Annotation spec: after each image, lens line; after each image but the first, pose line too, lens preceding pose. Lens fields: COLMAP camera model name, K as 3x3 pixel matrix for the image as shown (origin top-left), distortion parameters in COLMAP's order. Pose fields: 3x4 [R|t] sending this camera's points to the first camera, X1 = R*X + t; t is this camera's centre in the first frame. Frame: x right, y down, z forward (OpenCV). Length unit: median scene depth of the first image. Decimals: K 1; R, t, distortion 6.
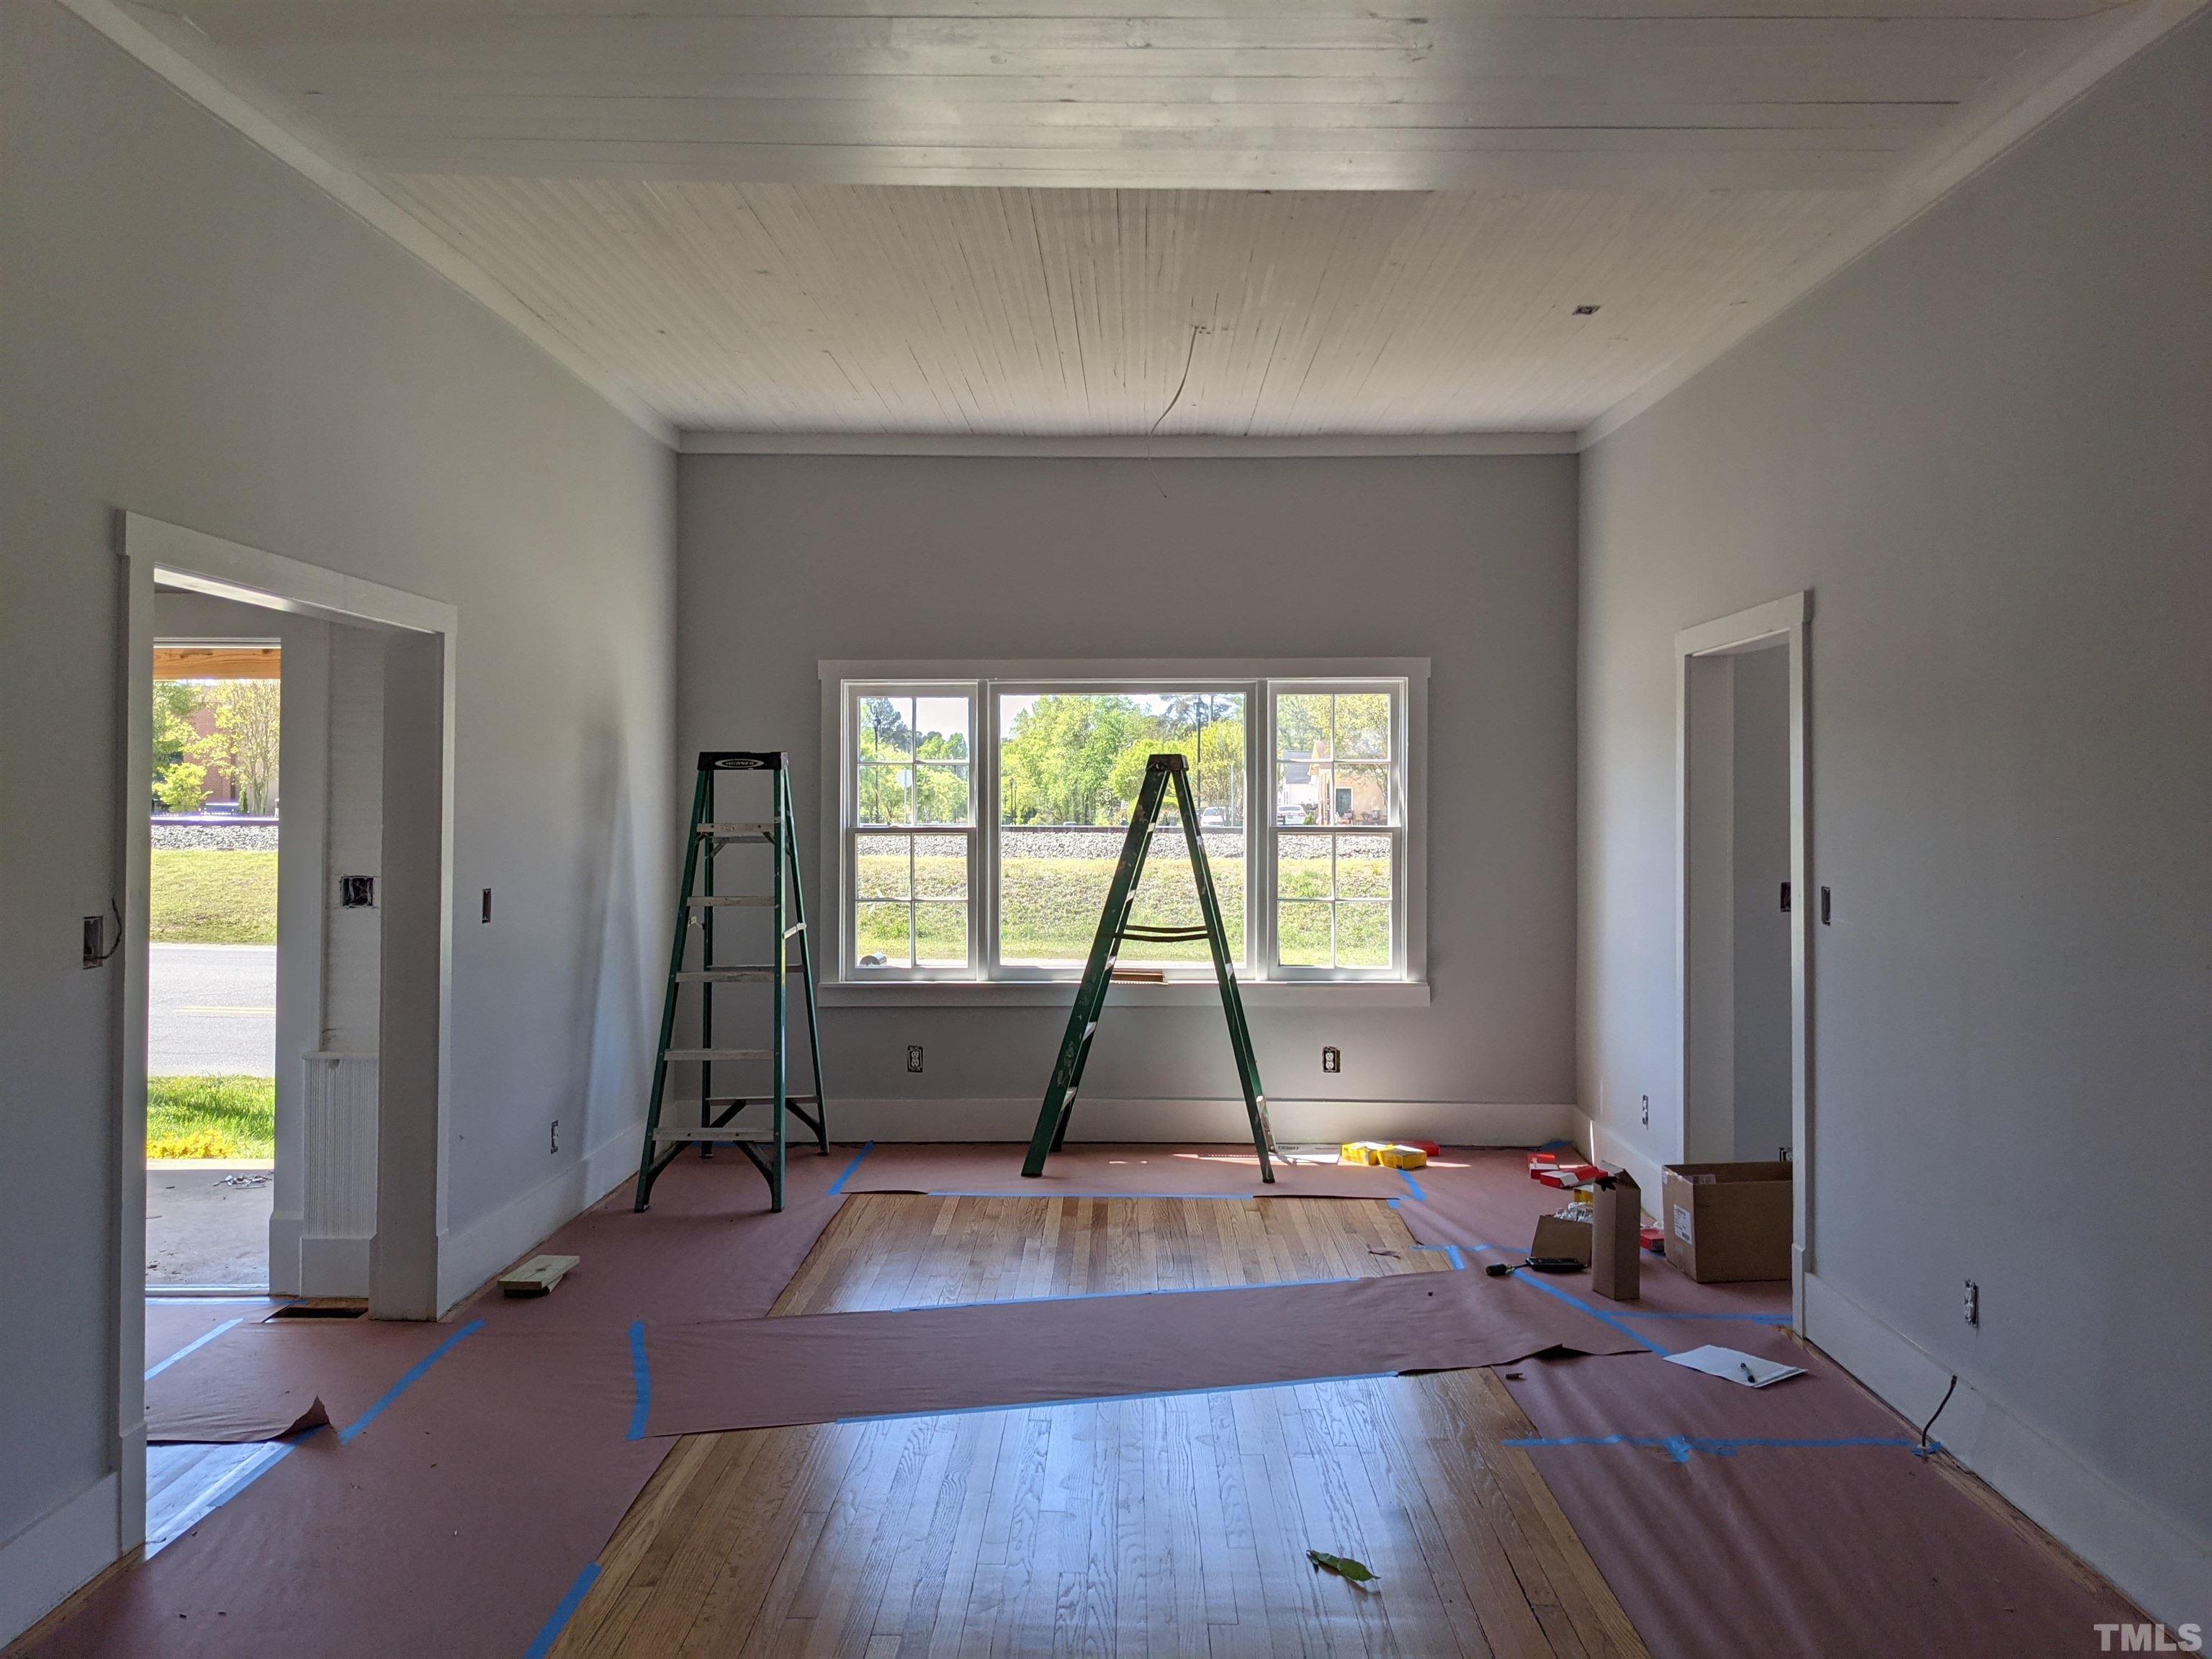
lens RADIAL K [[1736.9, 0, 1096.3], [0, 1736.9, 823.2], [0, 0, 1]] dist [0.027866, -0.039370]
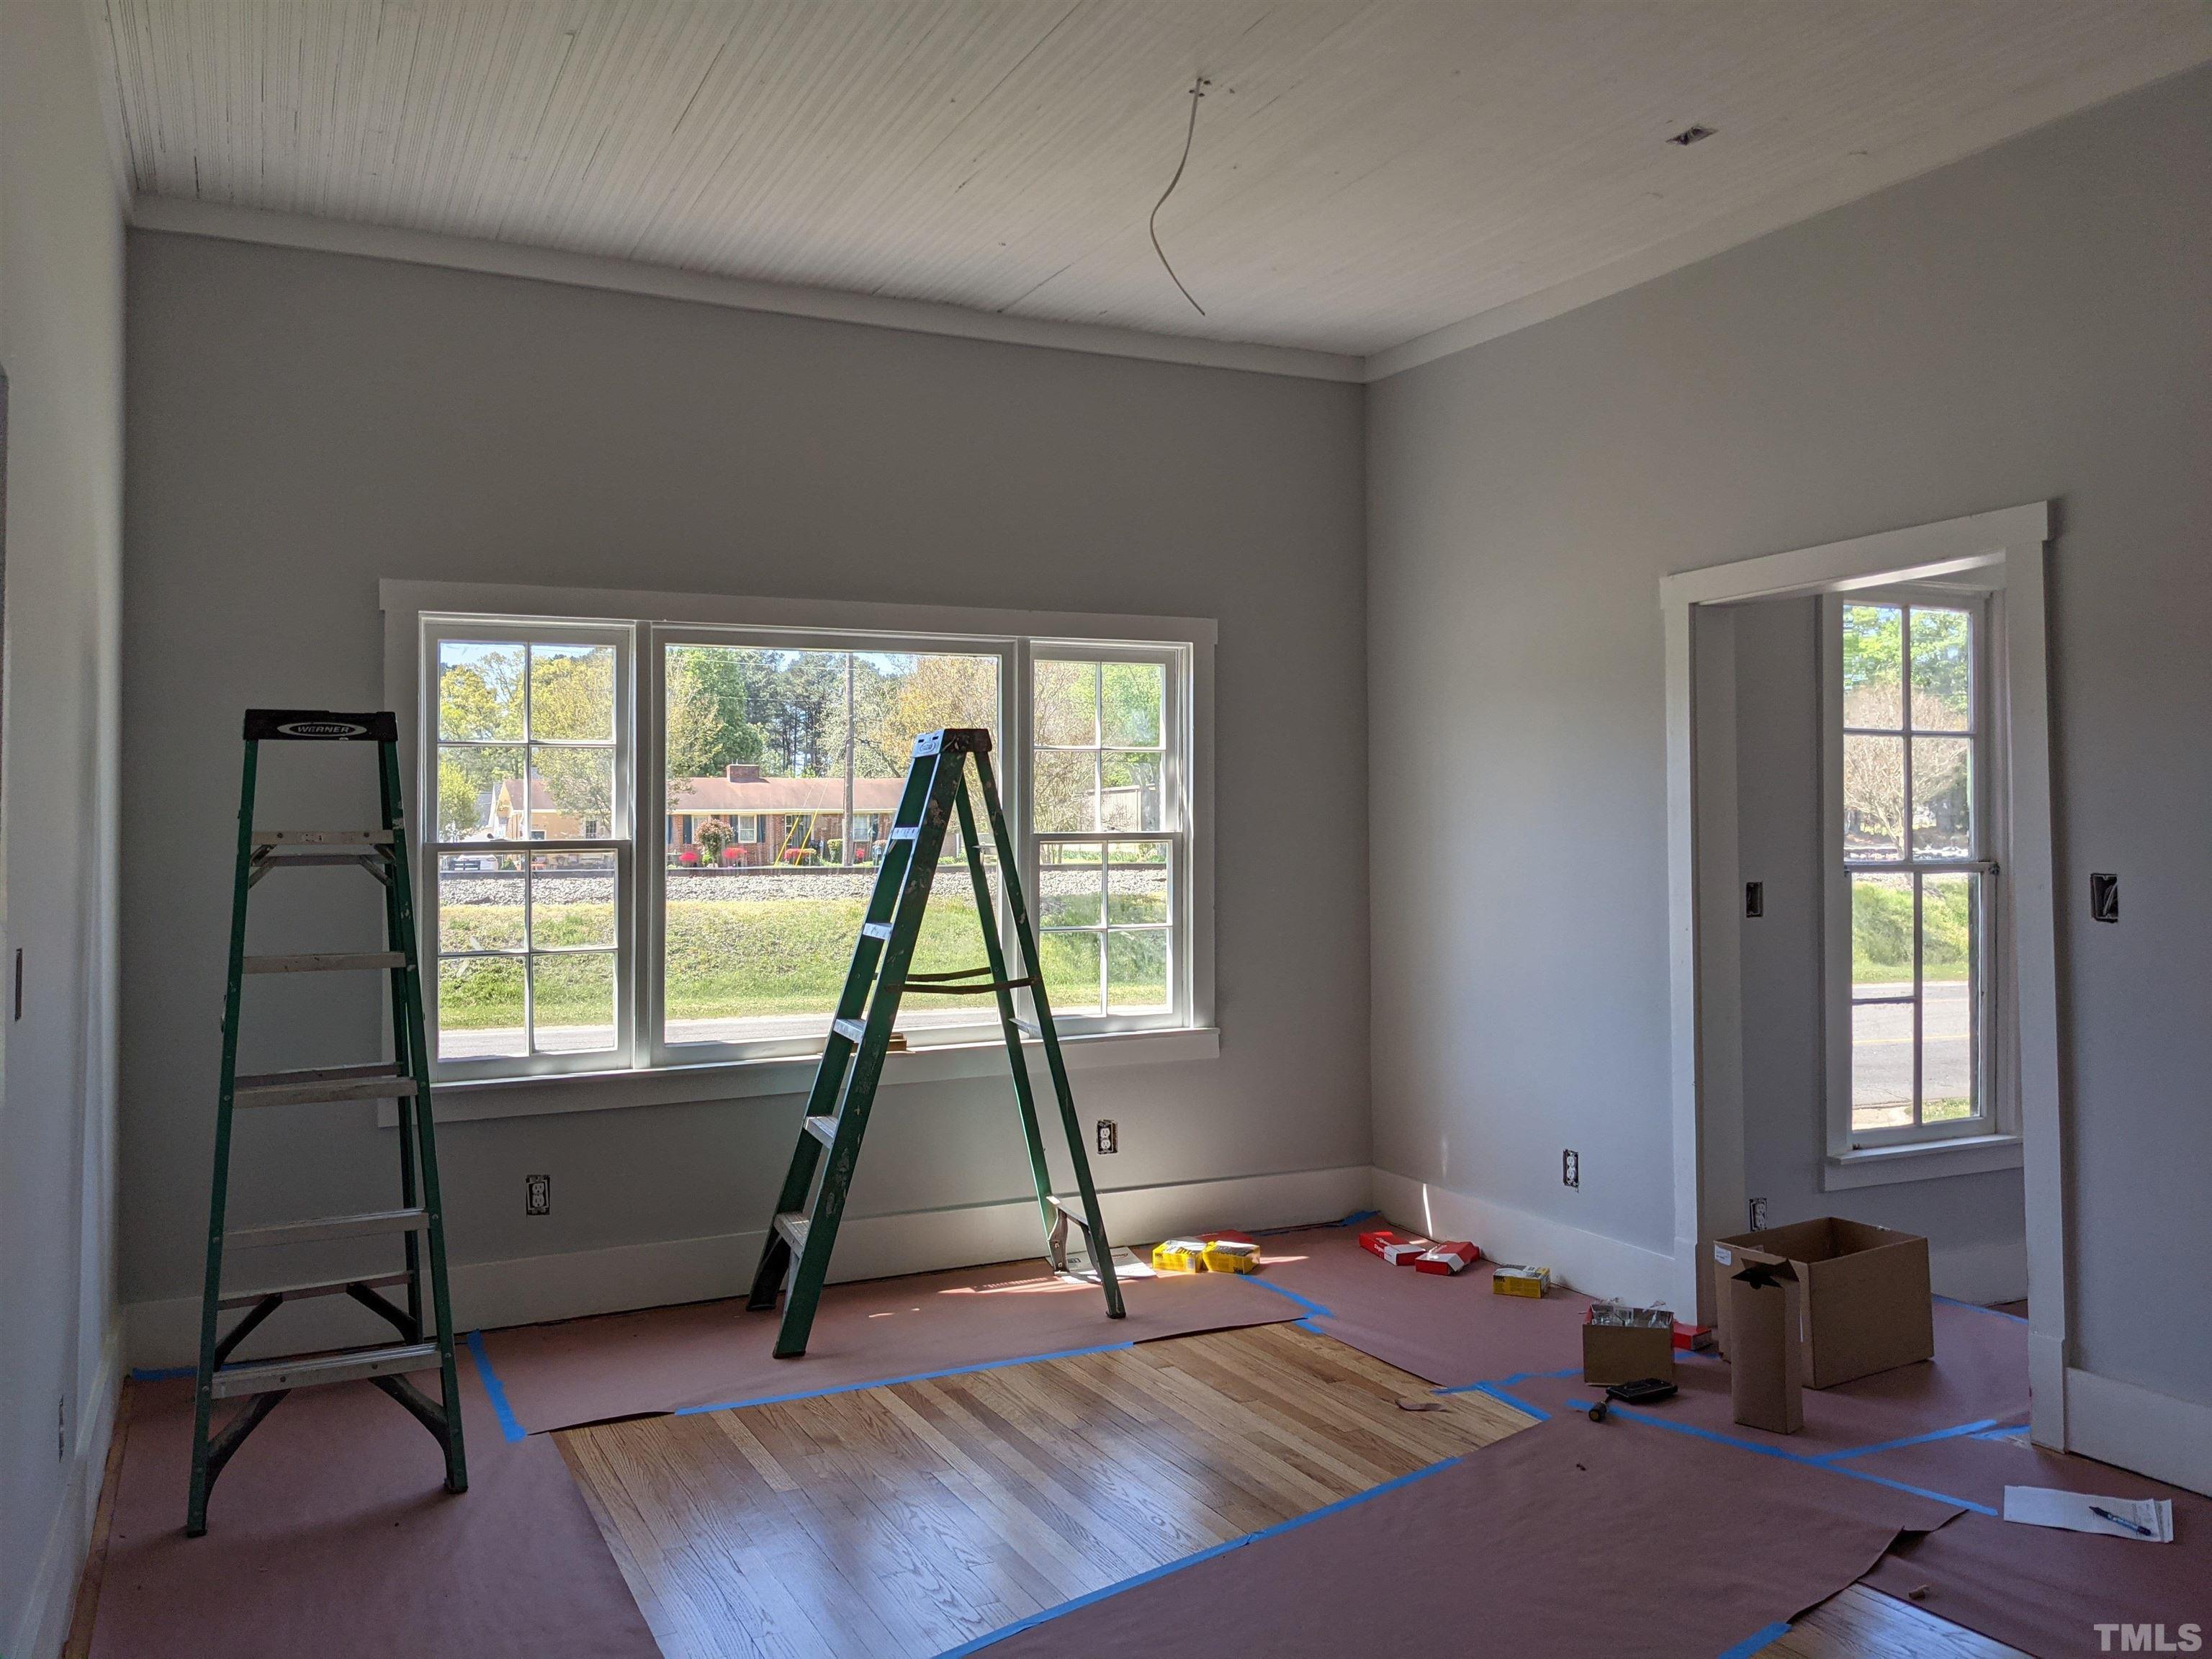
lens RADIAL K [[1736.9, 0, 1117.4], [0, 1736.9, 823.9], [0, 0, 1]] dist [0.027866, -0.039370]
pose [[0.890643, -0.008551, 0.454623, -0.210571], [0.019663, 0.999612, -0.019719, 0.013176], [-0.454278, 0.026502, 0.890466, 0.314950]]
